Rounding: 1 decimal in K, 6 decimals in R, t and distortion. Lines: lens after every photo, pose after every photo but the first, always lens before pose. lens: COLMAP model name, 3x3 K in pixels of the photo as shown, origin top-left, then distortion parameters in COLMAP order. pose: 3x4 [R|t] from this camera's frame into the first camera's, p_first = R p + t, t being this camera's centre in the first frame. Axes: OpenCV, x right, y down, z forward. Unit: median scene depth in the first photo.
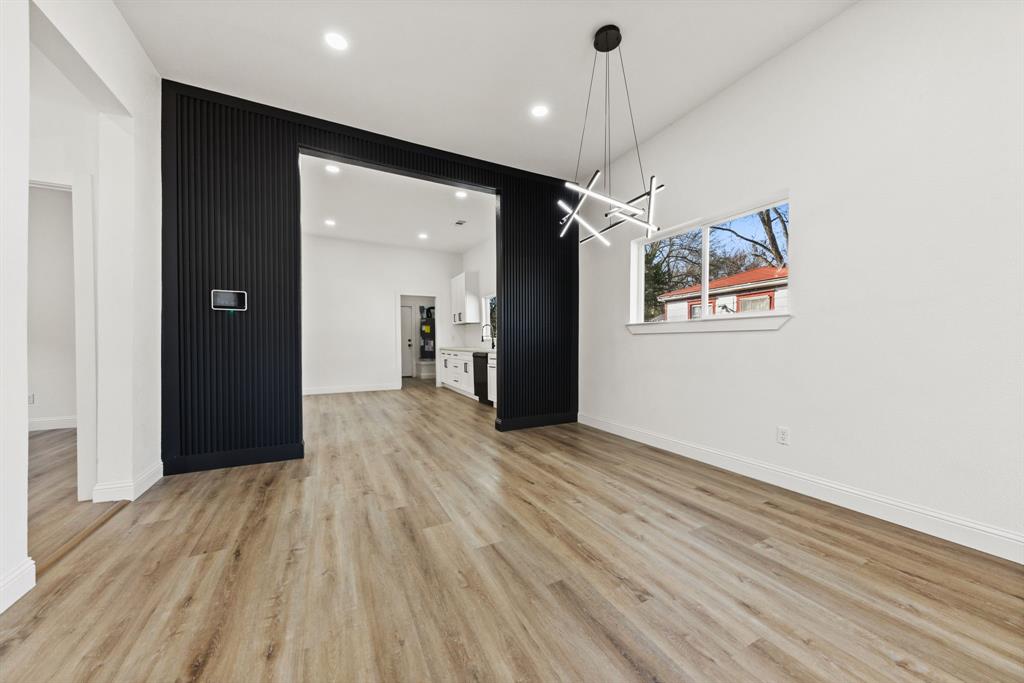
lens RADIAL K [[357.3, 0, 511.2], [0, 357.3, 341.4], [0, 0, 1]] dist [-0.001606, -0.000086]
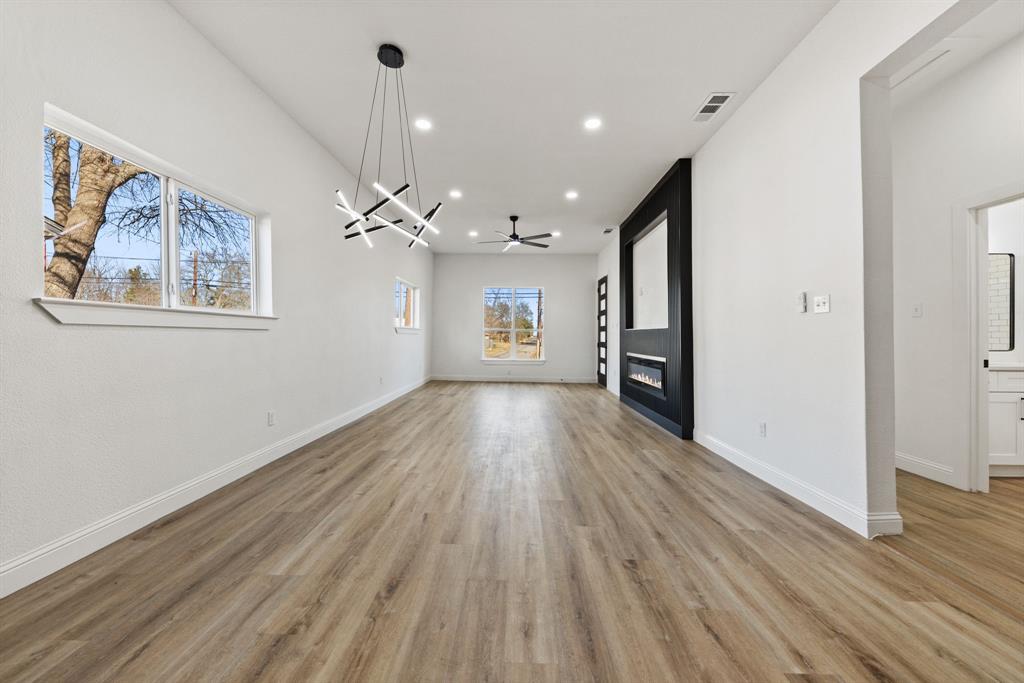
lens RADIAL K [[365.9, 0, 512.2], [0, 365.9, 339.1], [0, 0, 1]] dist [-0.001839, -0.000136]
pose [[-0.882986, -0.005444, 0.469367, -0.573937], [-0.004613, 0.999985, 0.002920, -0.008749], [-0.469376, 0.000413, -0.882998, 1.870025]]
